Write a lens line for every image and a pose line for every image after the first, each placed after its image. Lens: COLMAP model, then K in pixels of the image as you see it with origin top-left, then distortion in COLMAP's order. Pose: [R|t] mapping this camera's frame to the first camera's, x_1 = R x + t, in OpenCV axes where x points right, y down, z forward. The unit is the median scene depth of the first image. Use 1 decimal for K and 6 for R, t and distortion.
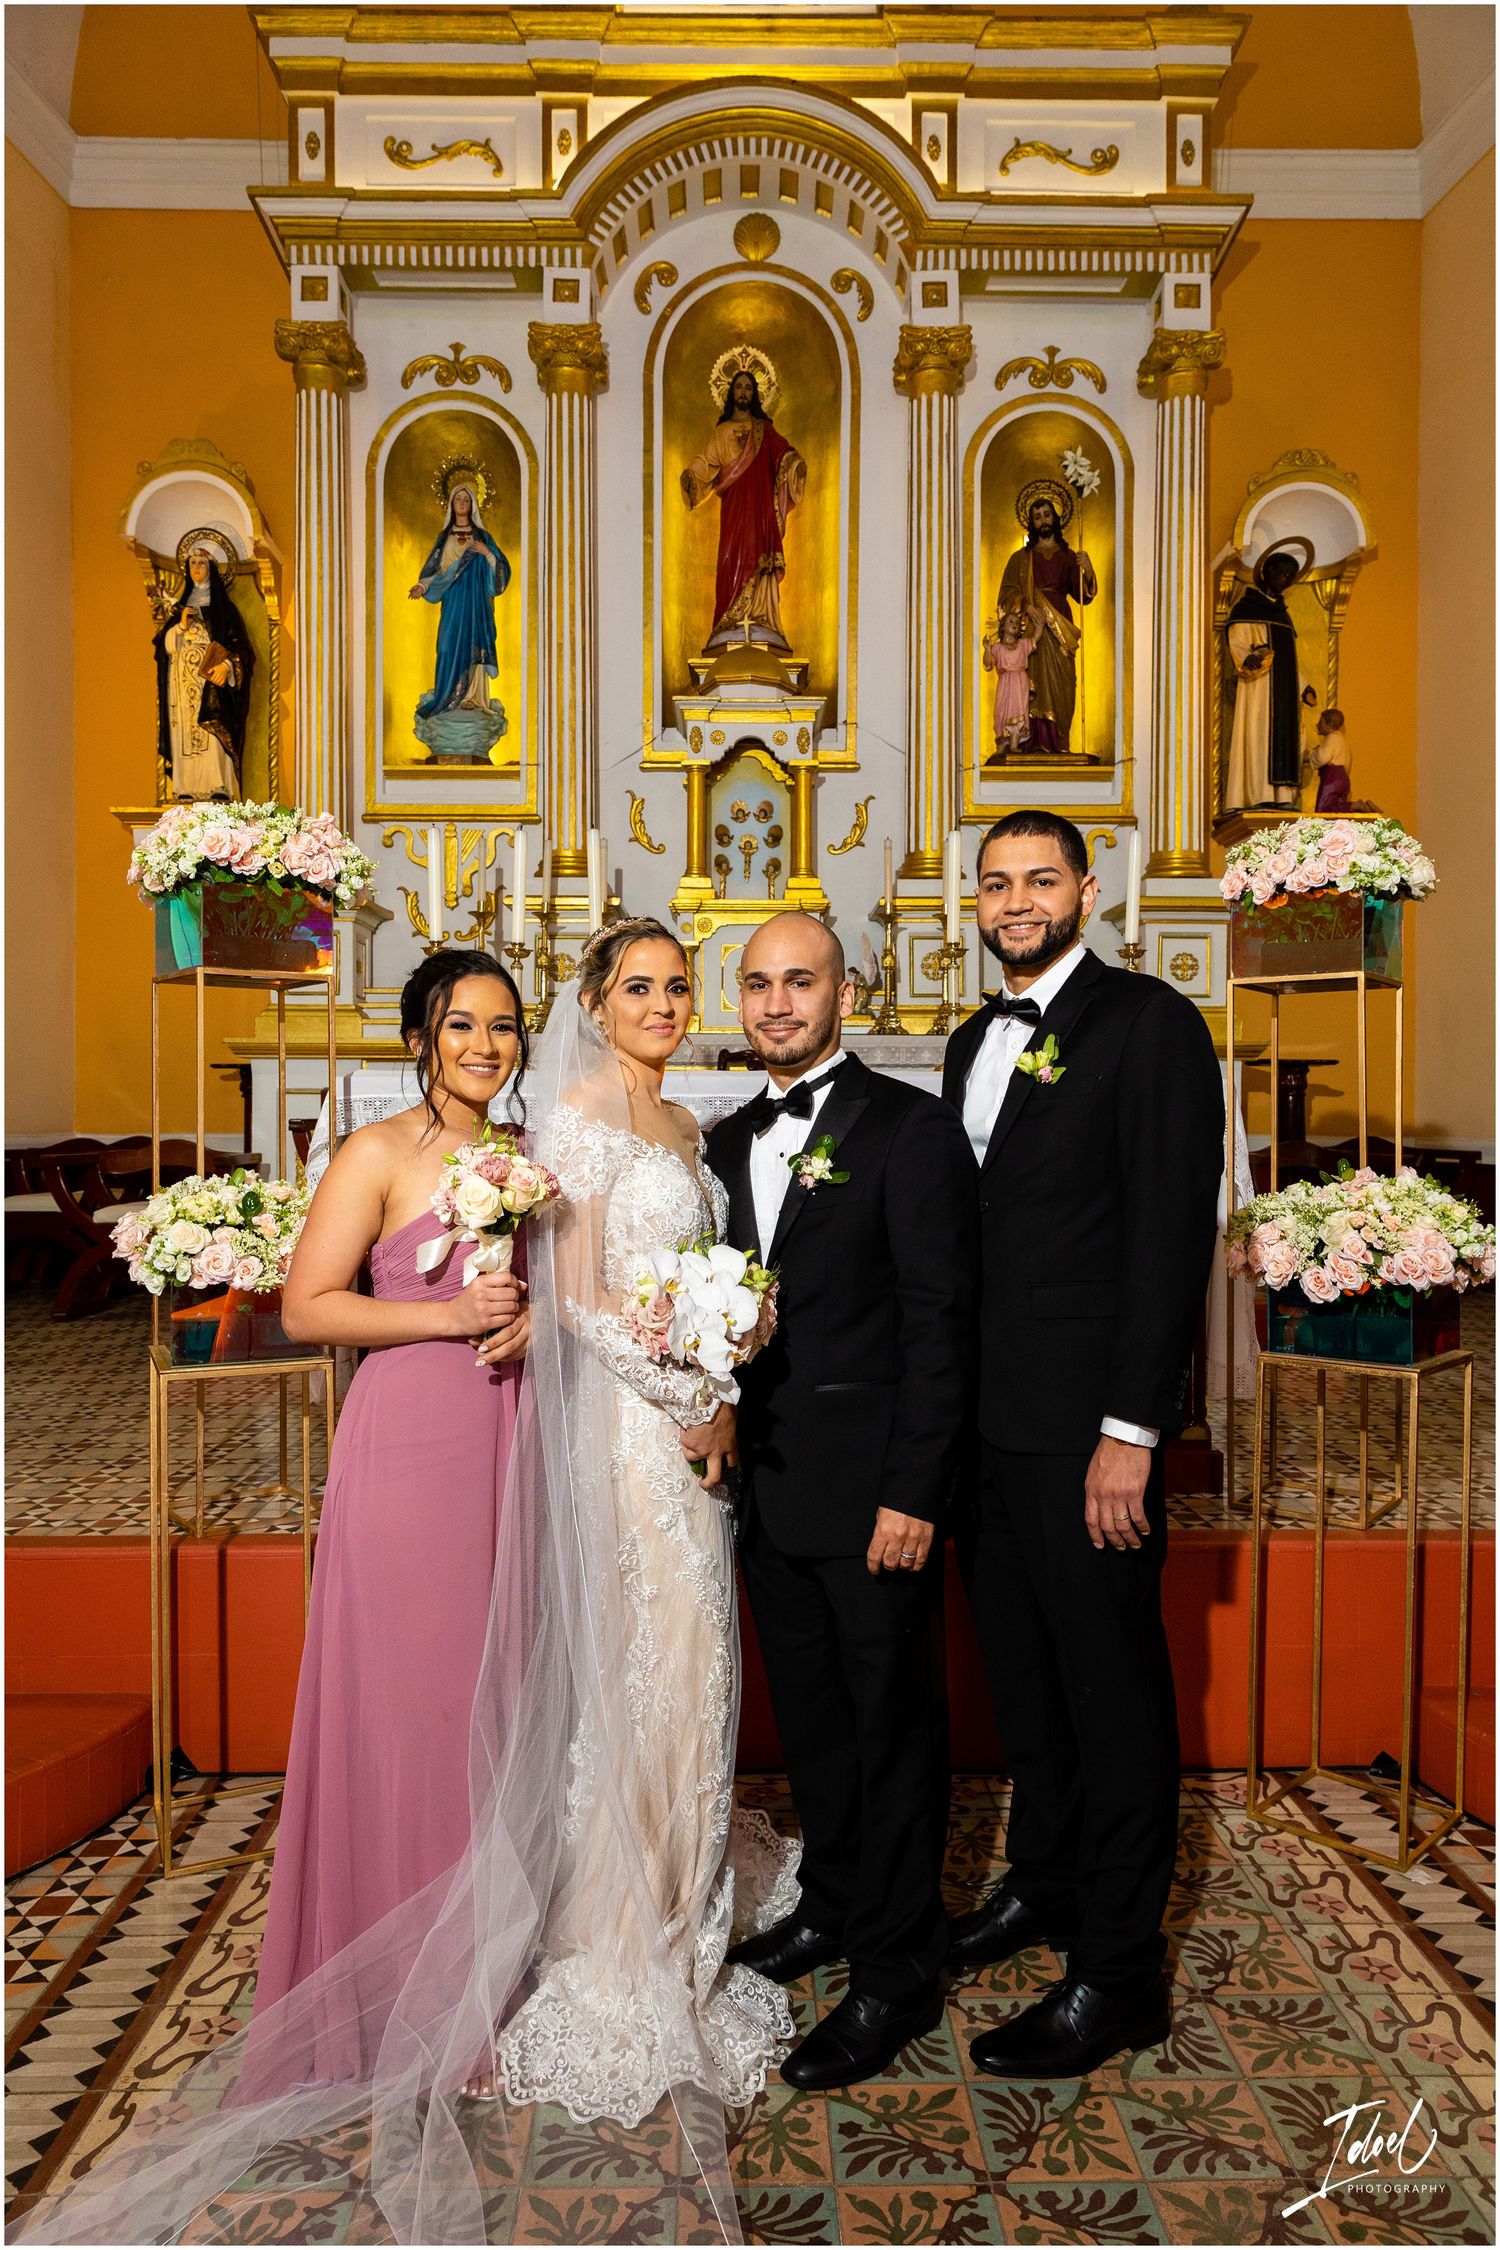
lens RADIAL K [[1497.2, 0, 754.6], [0, 1497.2, 1130.2], [0, 0, 1]] dist [0.009068, -0.002108]
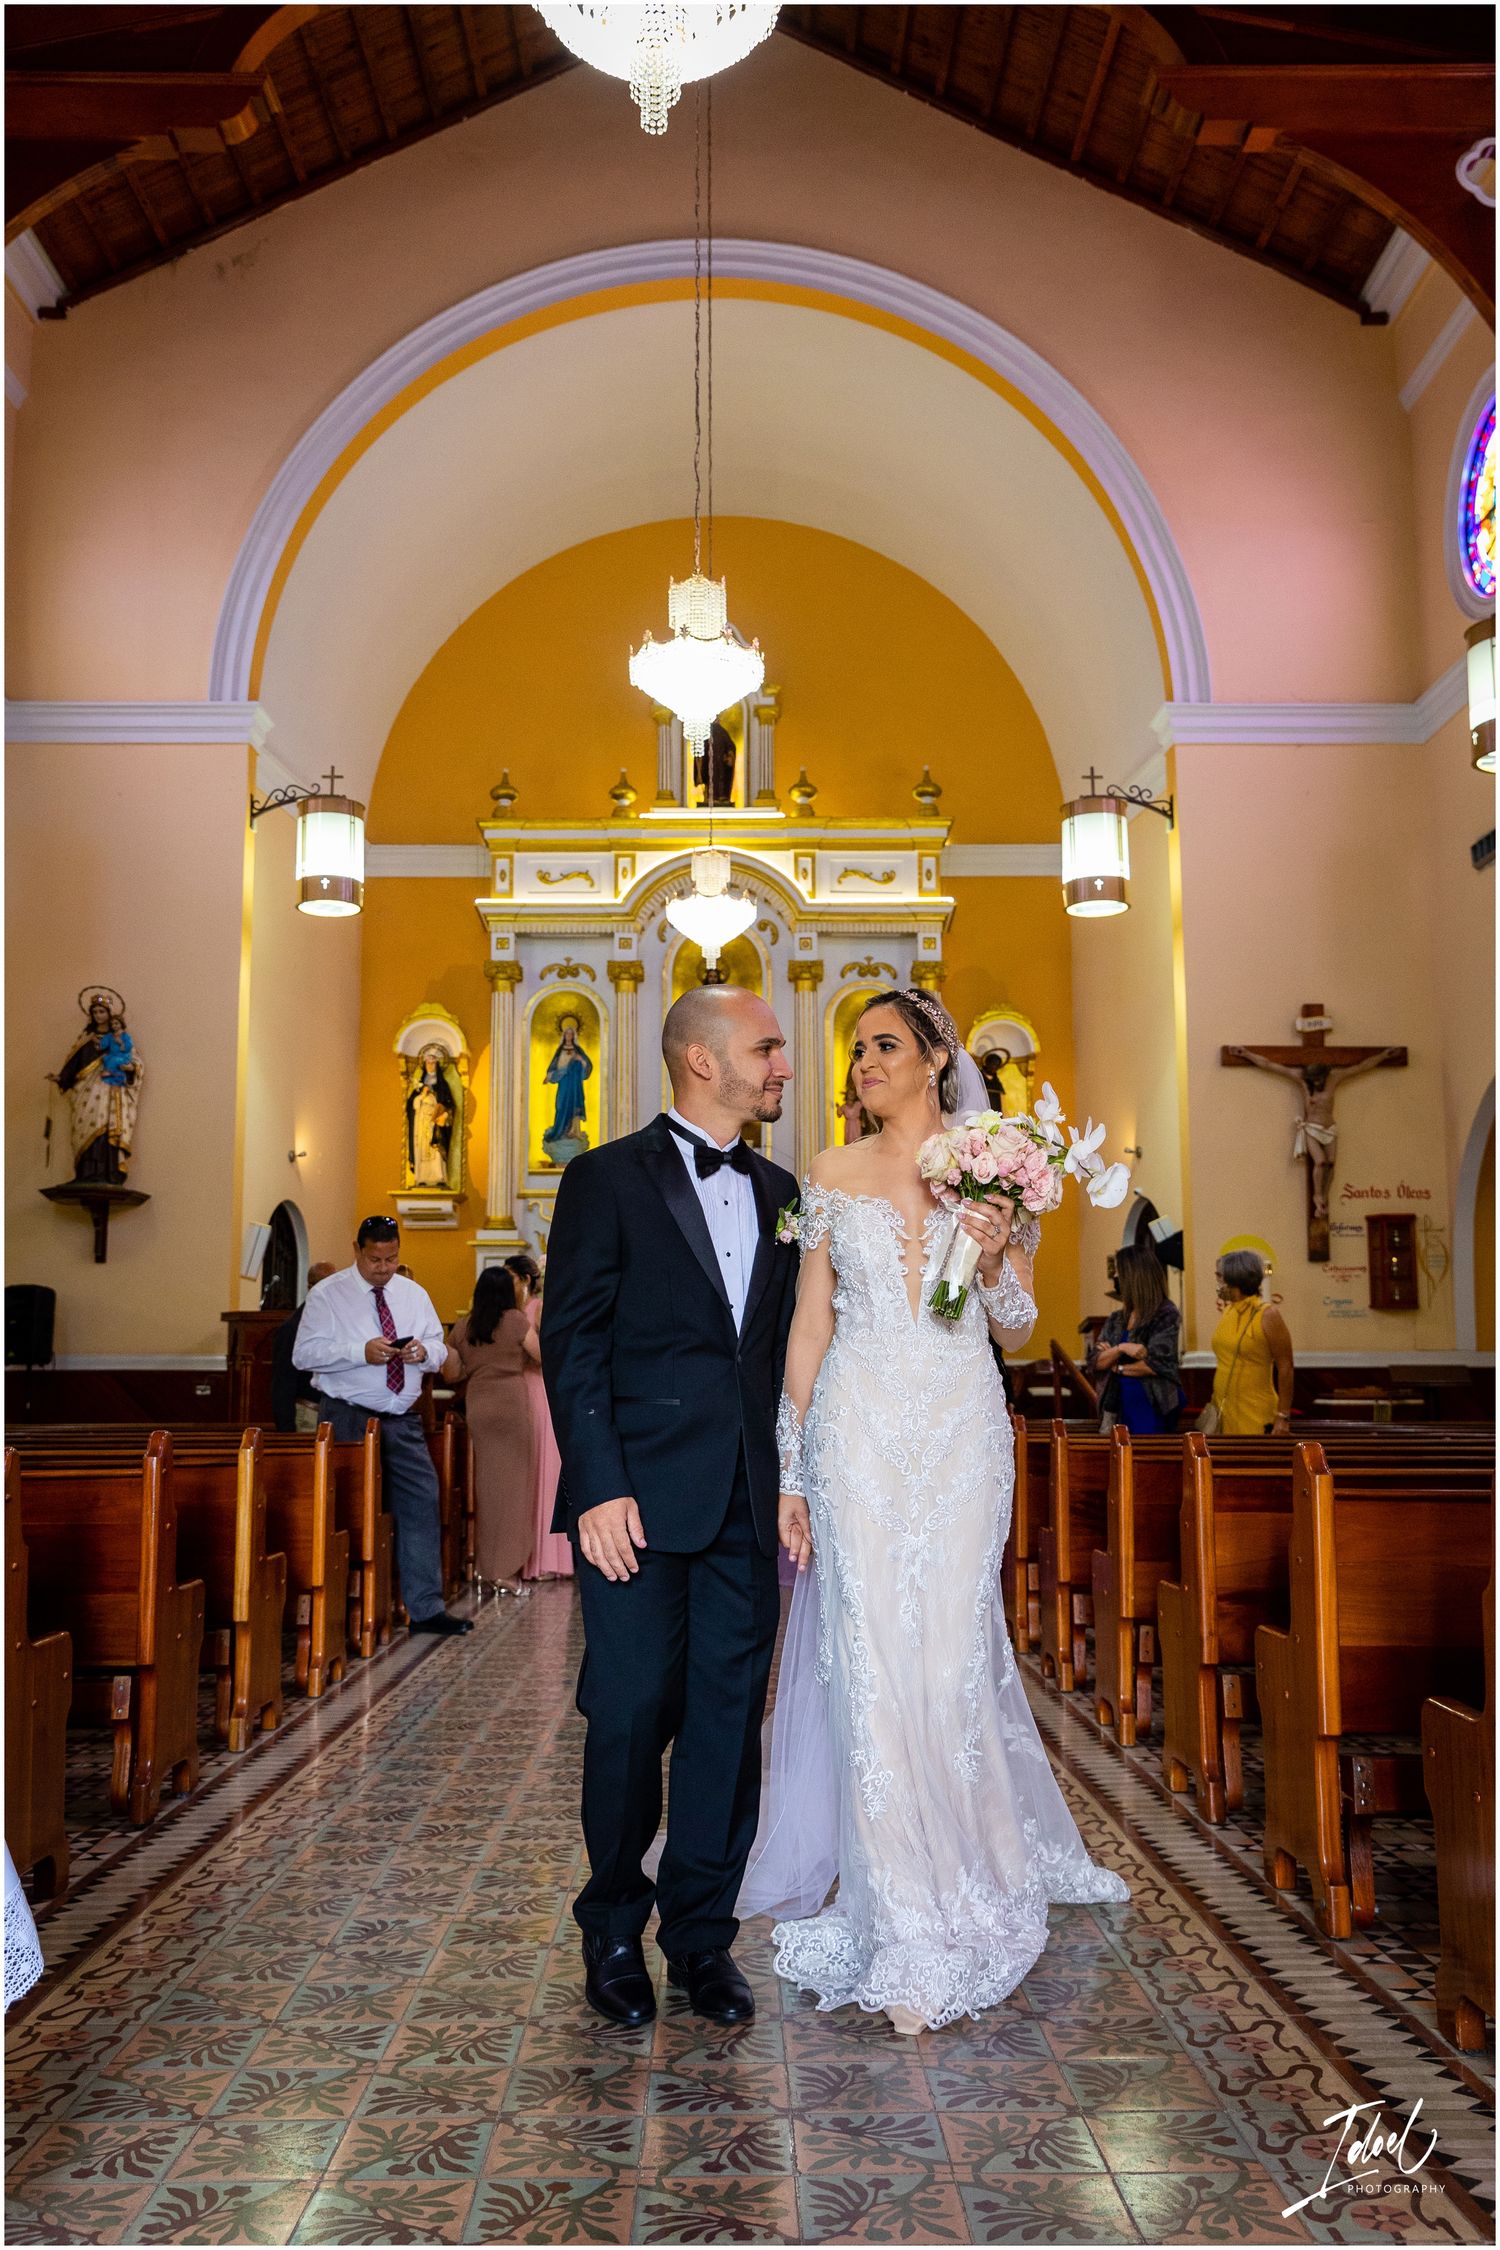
lens RADIAL K [[1783.9, 0, 750.0], [0, 1783.9, 1125.0], [0, 0, 1]] dist [0.108160, -0.001451]
pose [[0.999948, -0.004645, -0.009130, 0.063145], [0.003302, 0.989865, -0.141975, 0.031179], [0.009697, 0.141938, 0.989828, -1.324466]]
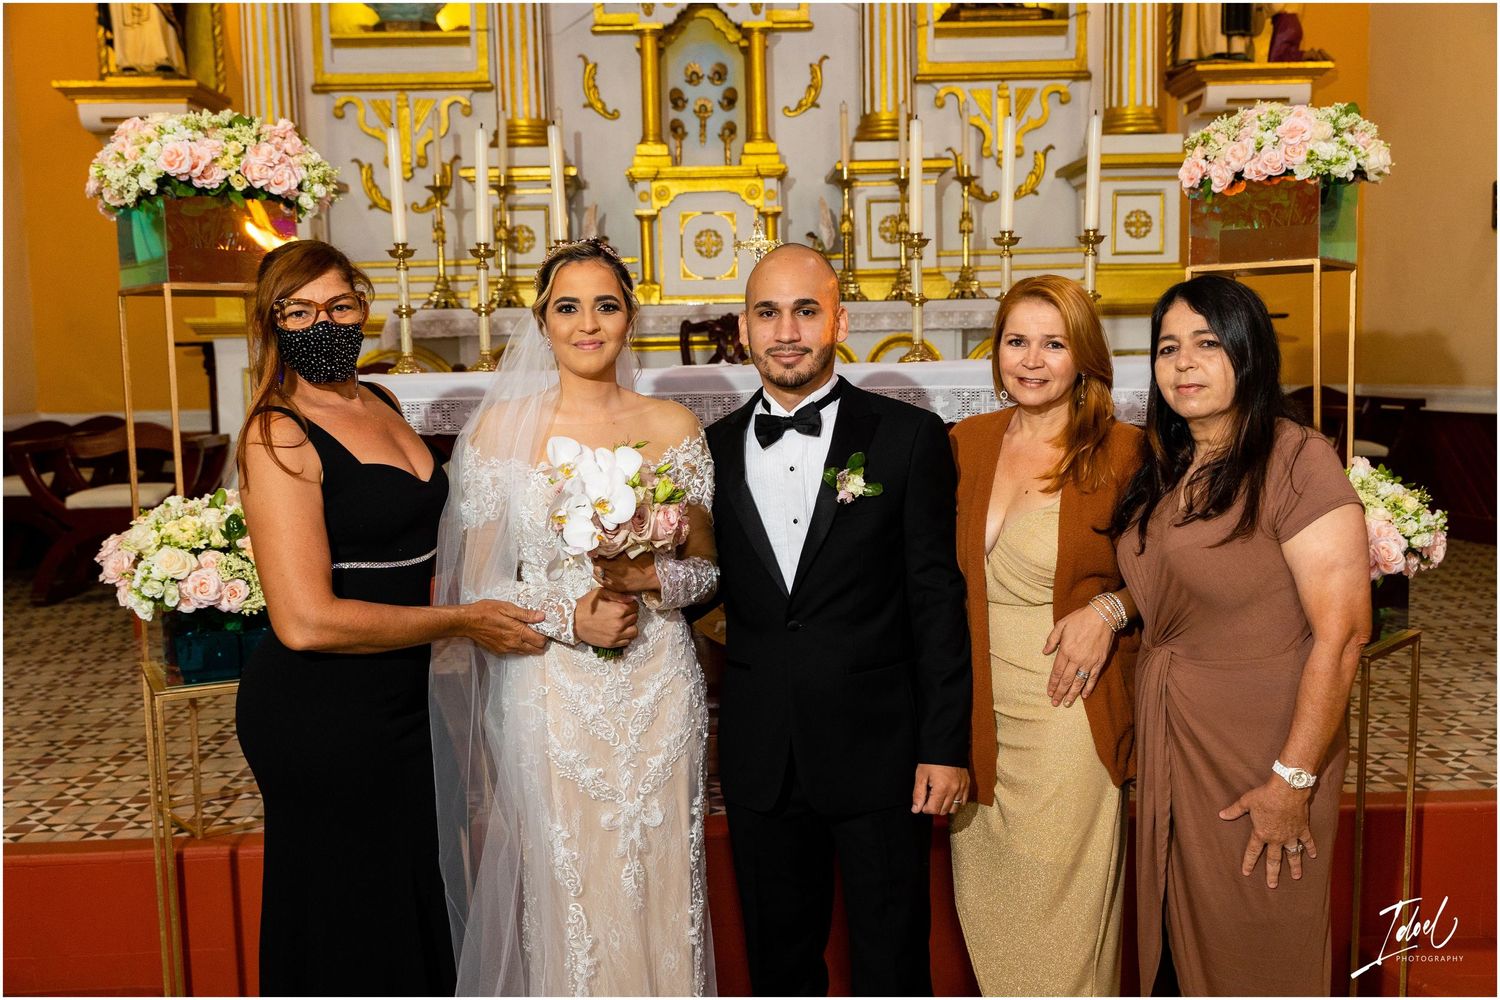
lens RADIAL K [[1470.3, 0, 747.6], [0, 1470.3, 509.9], [0, 0, 1]] dist [0.015473, 0.006592]
pose [[0.999401, -0.026965, 0.021682, -0.003092], [0.024829, 0.995319, 0.093400, -0.015623], [-0.024099, -0.092806, 0.995393, -0.000846]]
